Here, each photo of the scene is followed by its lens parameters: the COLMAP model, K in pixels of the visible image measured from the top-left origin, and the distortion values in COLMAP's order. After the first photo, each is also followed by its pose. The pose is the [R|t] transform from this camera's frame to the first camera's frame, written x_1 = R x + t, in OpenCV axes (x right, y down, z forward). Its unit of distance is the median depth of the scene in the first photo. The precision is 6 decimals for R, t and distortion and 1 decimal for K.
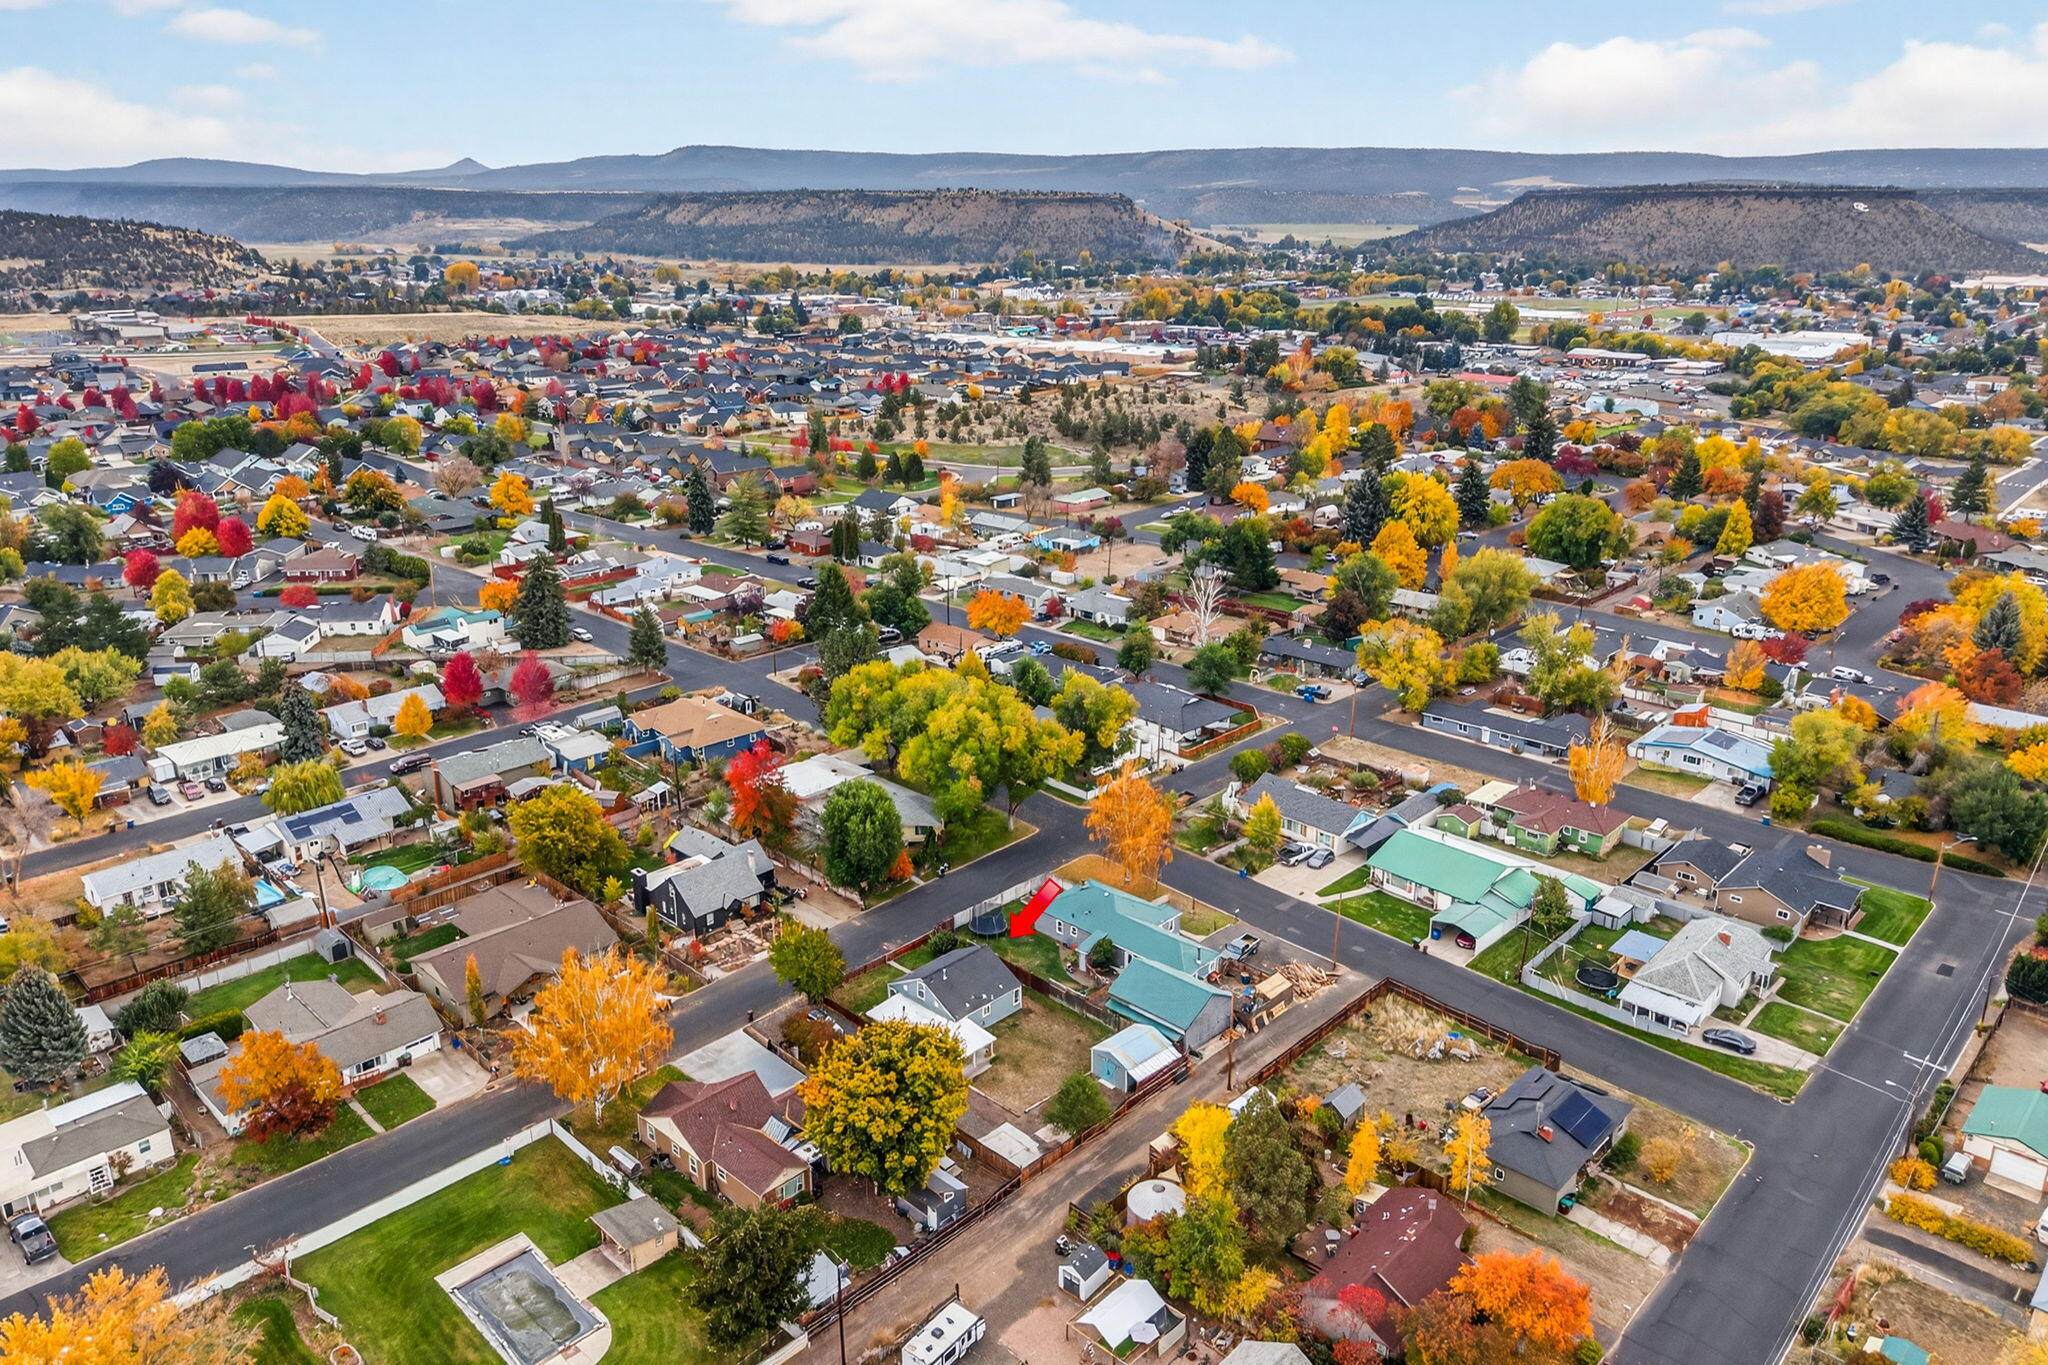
lens RADIAL K [[1411.8, 0, 998.1], [0, 1411.8, 692.4], [0, 0, 1]] dist [0.032215, -0.035285]
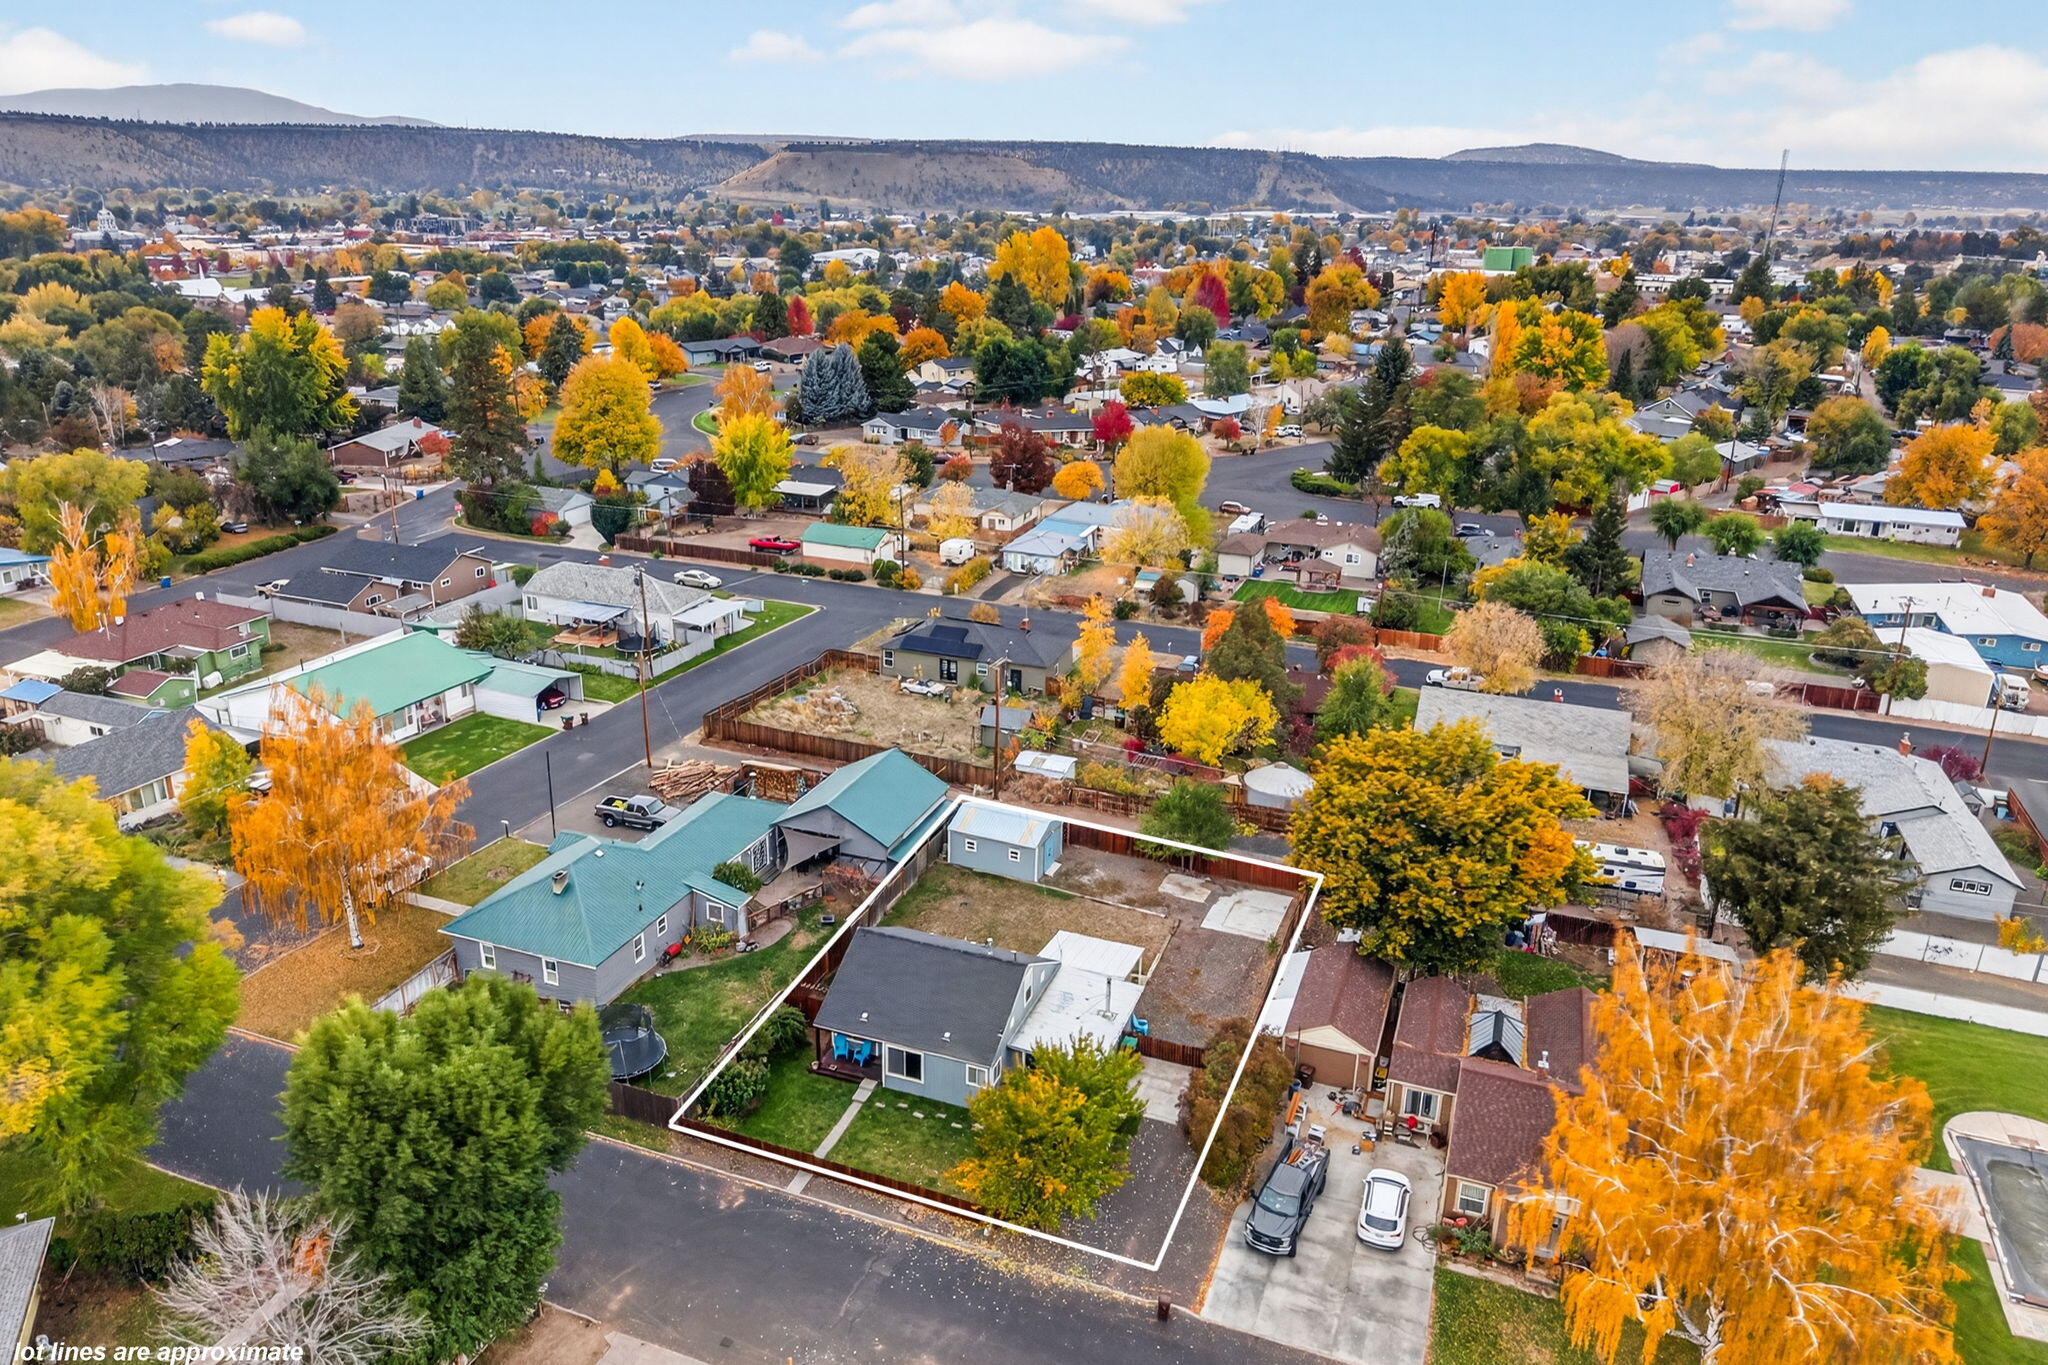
lens RADIAL K [[1411.8, 0, 998.1], [0, 1411.8, 692.4], [0, 0, 1]] dist [0.032215, -0.035285]
pose [[-0.408519, -0.307061, 0.859550, -0.282844], [0.282576, 0.852902, 0.438986, -0.061482], [-0.867907, 0.422222, -0.261658, 0.708541]]
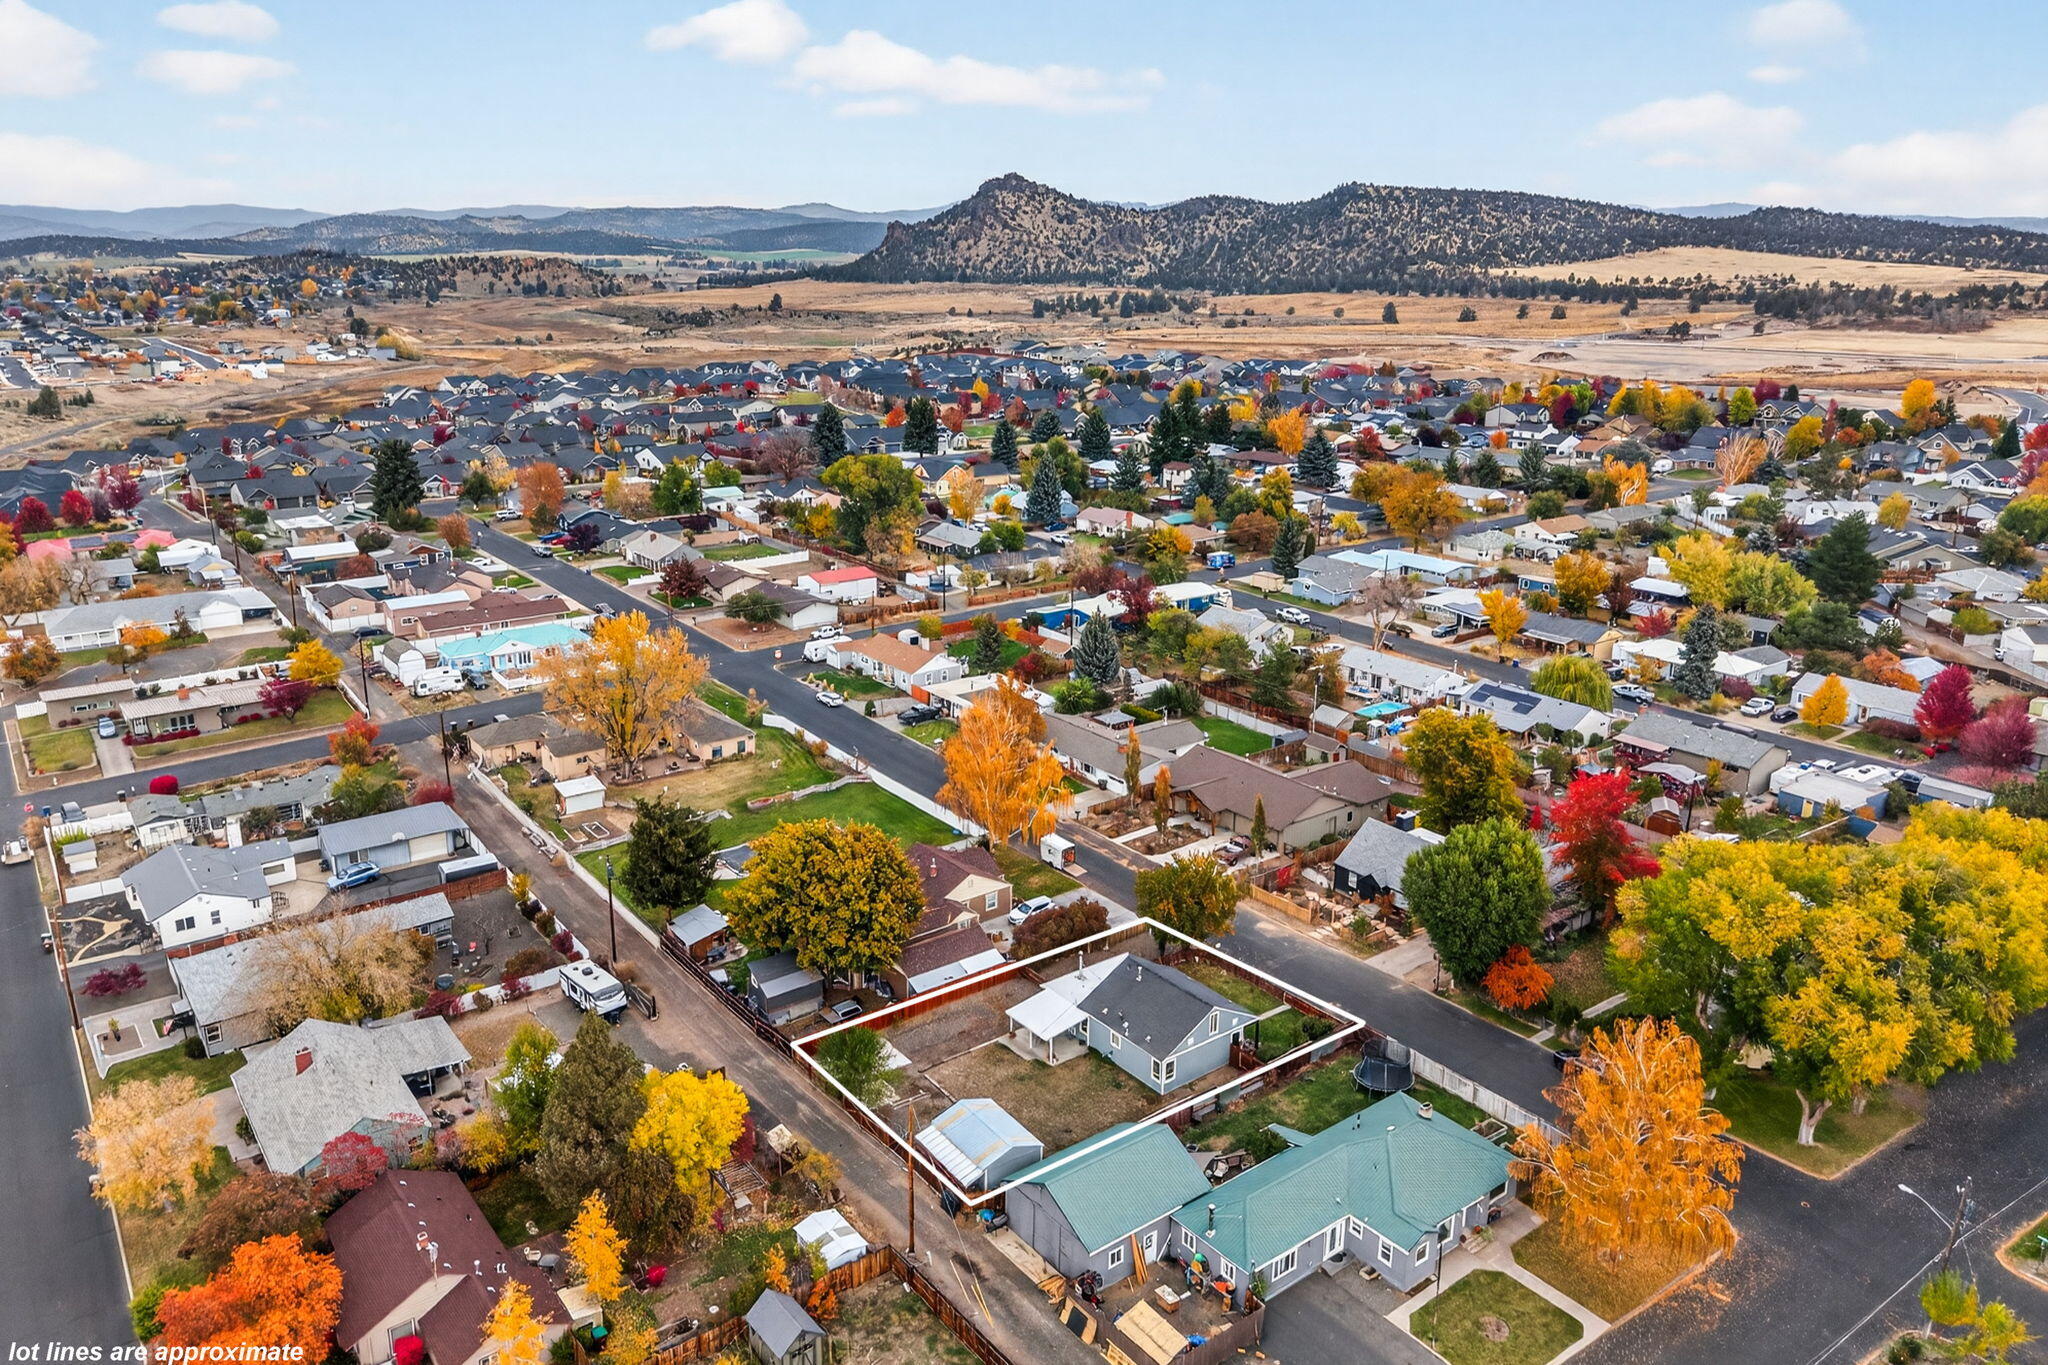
lens RADIAL K [[1410.1, 0, 996.7], [0, 1410.1, 655.8], [0, 0, 1]] dist [0.030891, -0.033883]
pose [[-0.160975, 0.272773, -0.948516, 0.420070], [-0.321831, 0.894012, 0.311717, -0.106643], [0.933012, 0.355440, -0.056127, 0.590081]]
